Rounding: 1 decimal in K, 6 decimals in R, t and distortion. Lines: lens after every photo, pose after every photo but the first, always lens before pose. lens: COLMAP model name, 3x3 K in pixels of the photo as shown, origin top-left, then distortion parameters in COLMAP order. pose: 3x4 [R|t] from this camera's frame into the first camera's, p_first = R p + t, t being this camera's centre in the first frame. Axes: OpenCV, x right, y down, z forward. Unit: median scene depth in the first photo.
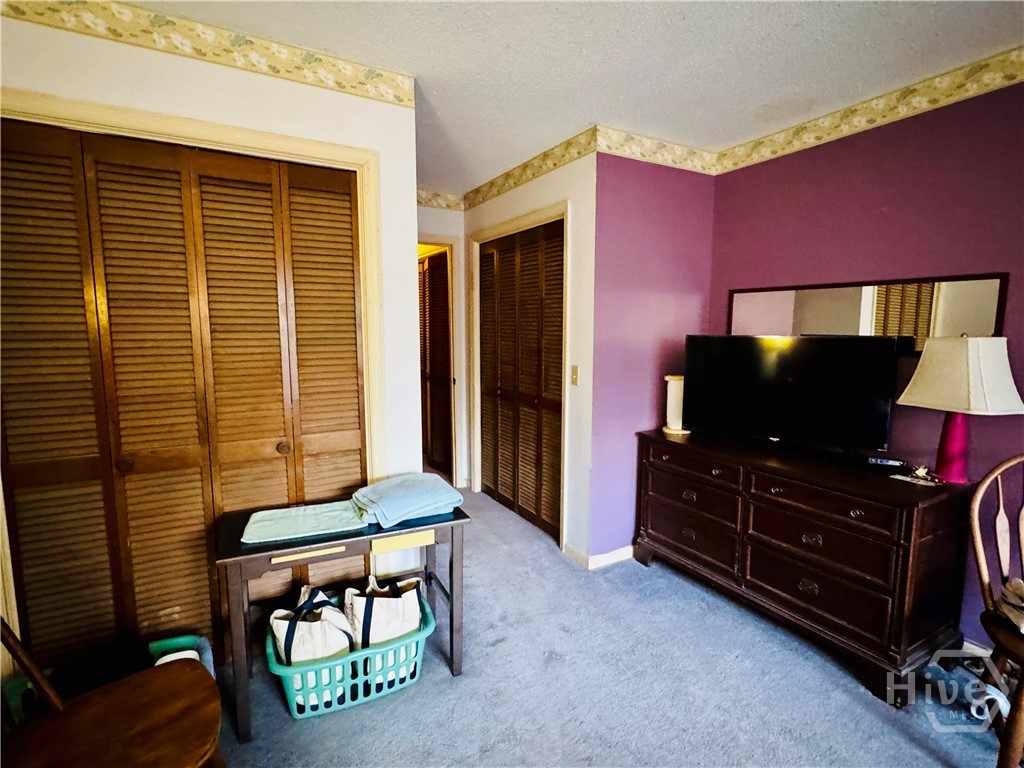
lens RADIAL K [[506.0, 0, 511.8], [0, 506.0, 379.1], [0, 0, 1]] dist [0.000298, 0.000175]
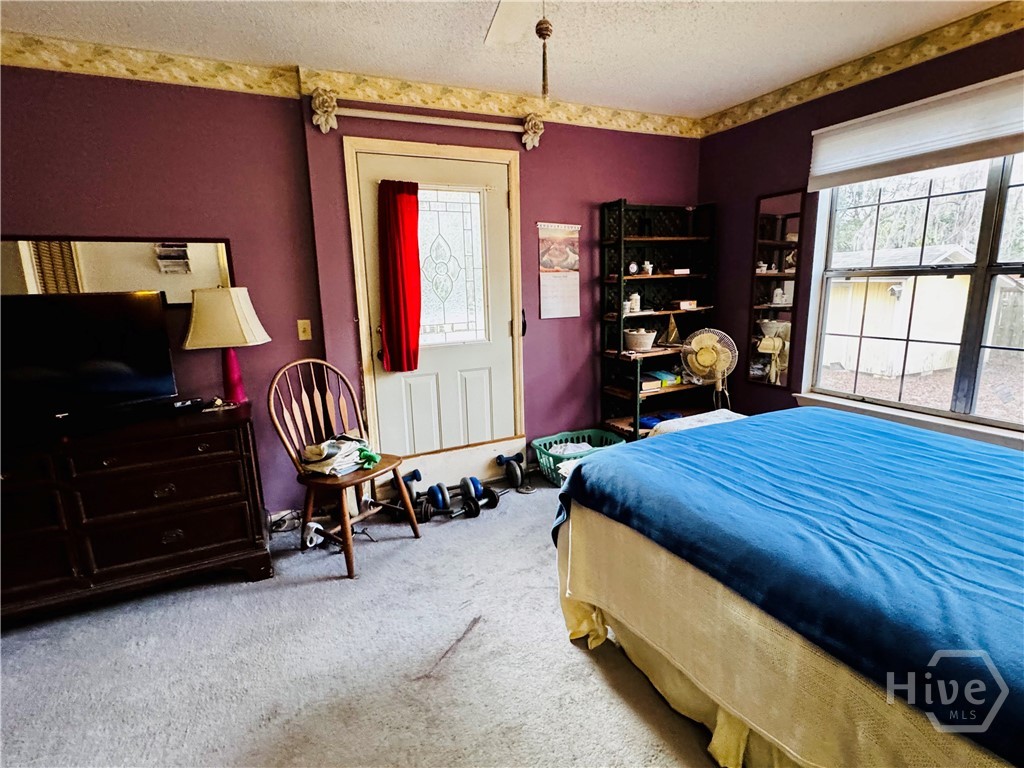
lens RADIAL K [[507.9, 0, 514.5], [0, 507.9, 386.9], [0, 0, 1]] dist [-0.001143, -0.000240]
pose [[0.071833, -0.210935, 0.974857, -0.306191], [0.130671, 0.970948, 0.200461, 0.000345], [-0.988820, 0.112986, 0.097309, 0.182792]]
